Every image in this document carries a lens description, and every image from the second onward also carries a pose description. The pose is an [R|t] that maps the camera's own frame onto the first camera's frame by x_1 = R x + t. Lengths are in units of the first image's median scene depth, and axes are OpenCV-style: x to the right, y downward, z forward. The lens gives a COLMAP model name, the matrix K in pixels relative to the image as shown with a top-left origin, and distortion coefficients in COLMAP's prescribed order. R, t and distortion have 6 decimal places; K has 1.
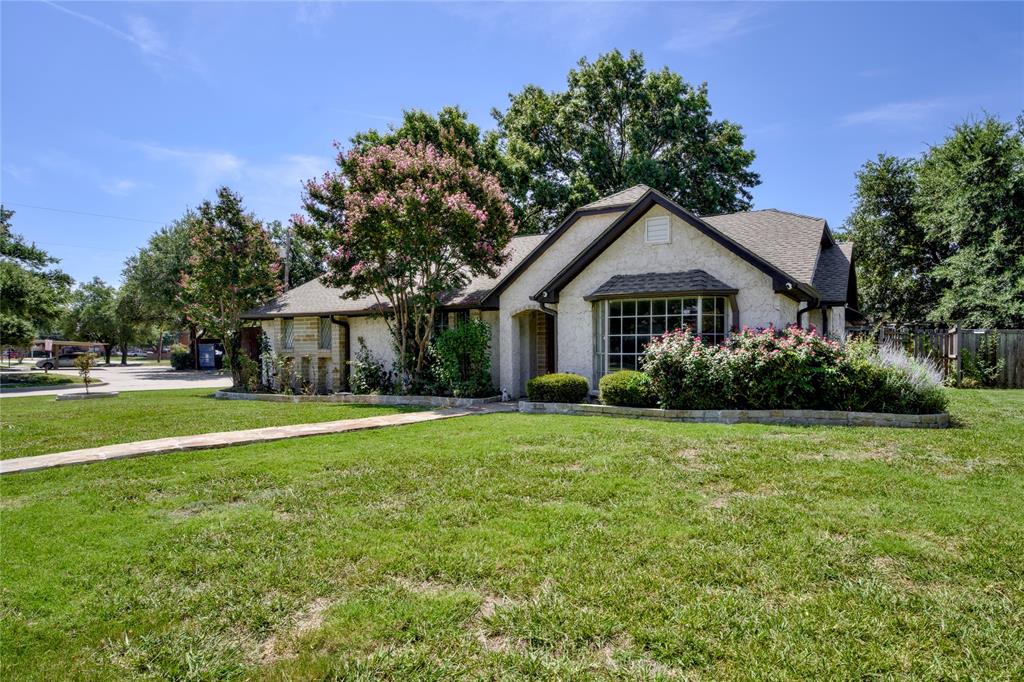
lens RADIAL K [[553.0, 0, 537.7], [0, 553.0, 339.4], [0, 0, 1]] dist [-0.002260, -0.000069]
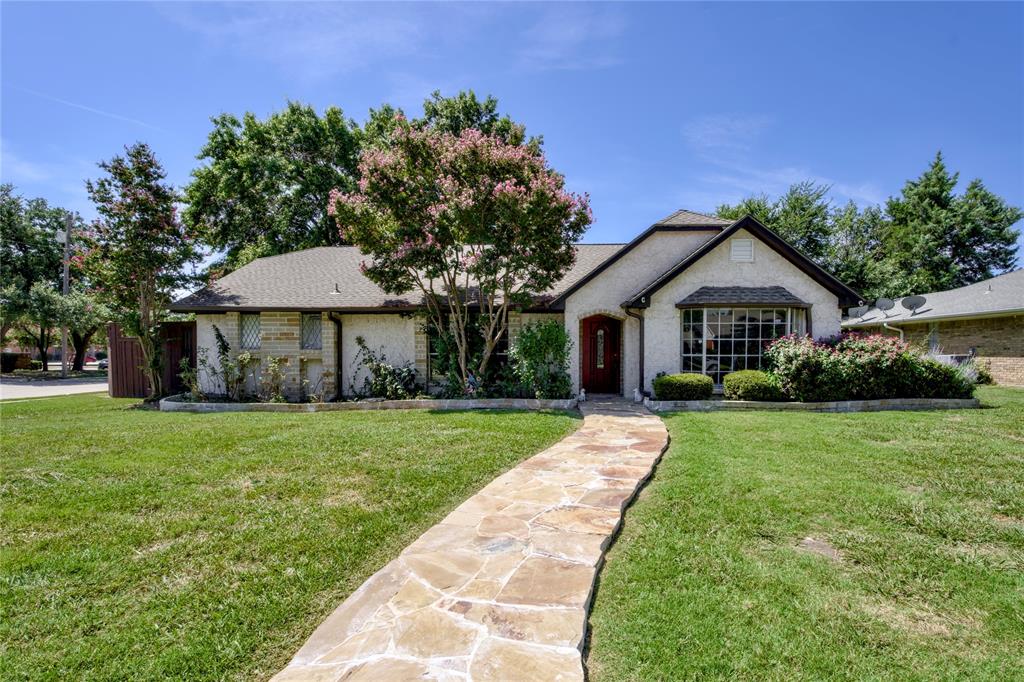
lens RADIAL K [[463.1, 0, 510.0], [0, 463.1, 345.0], [0, 0, 1]] dist [-0.003921, -0.000551]
pose [[0.905727, 0.012152, 0.423686, -0.582104], [-0.012983, 0.999915, -0.000926, 0.009743], [-0.423662, -0.004662, 0.905808, 0.286756]]
